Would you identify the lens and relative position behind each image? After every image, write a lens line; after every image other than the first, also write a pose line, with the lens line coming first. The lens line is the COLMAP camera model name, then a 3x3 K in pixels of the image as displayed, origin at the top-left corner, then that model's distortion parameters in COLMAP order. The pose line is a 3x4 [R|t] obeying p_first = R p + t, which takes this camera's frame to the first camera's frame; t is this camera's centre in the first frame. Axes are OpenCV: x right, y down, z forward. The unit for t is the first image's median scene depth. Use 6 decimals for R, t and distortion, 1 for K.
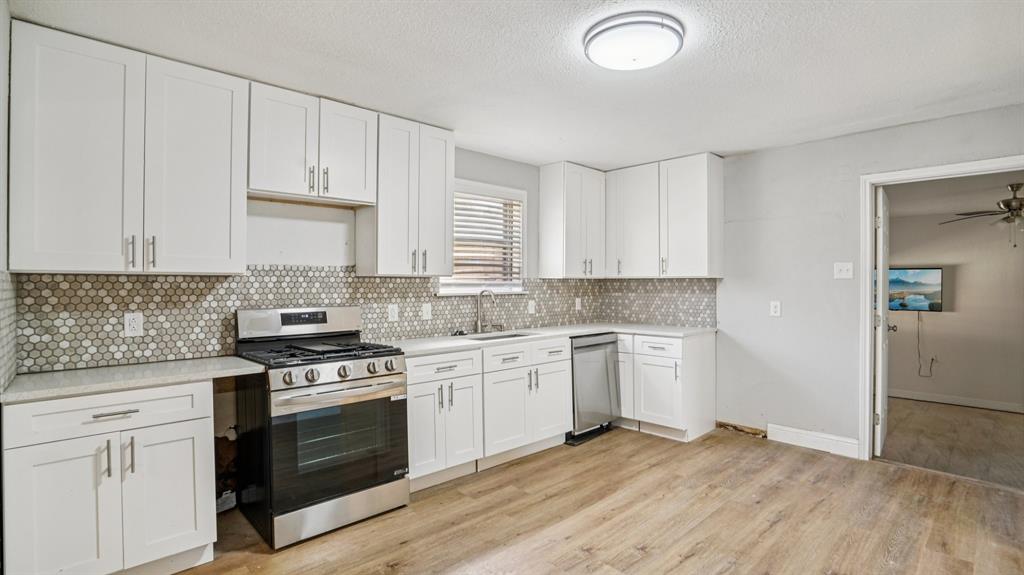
lens RADIAL K [[483.8, 0, 518.1], [0, 483.8, 283.5], [0, 0, 1]] dist [-0.062470, 0.025670]
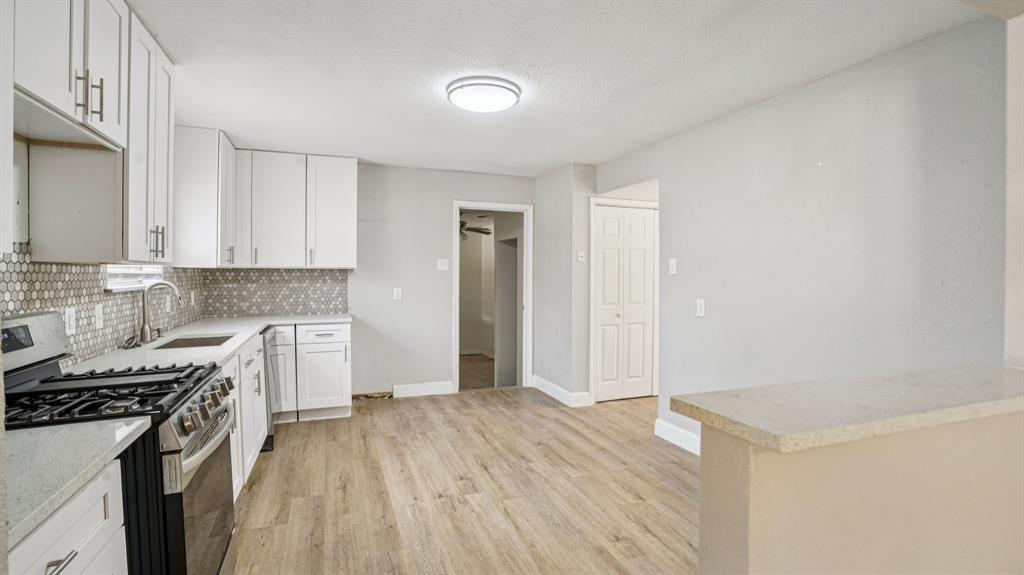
lens RADIAL K [[483.8, 0, 518.1], [0, 483.8, 283.5], [0, 0, 1]] dist [-0.062470, 0.025670]
pose [[0.383287, -0.017781, 0.923458, -0.569008], [-0.002631, 0.999790, 0.020343, -0.001359], [-0.923626, -0.010227, 0.383160, 0.232168]]
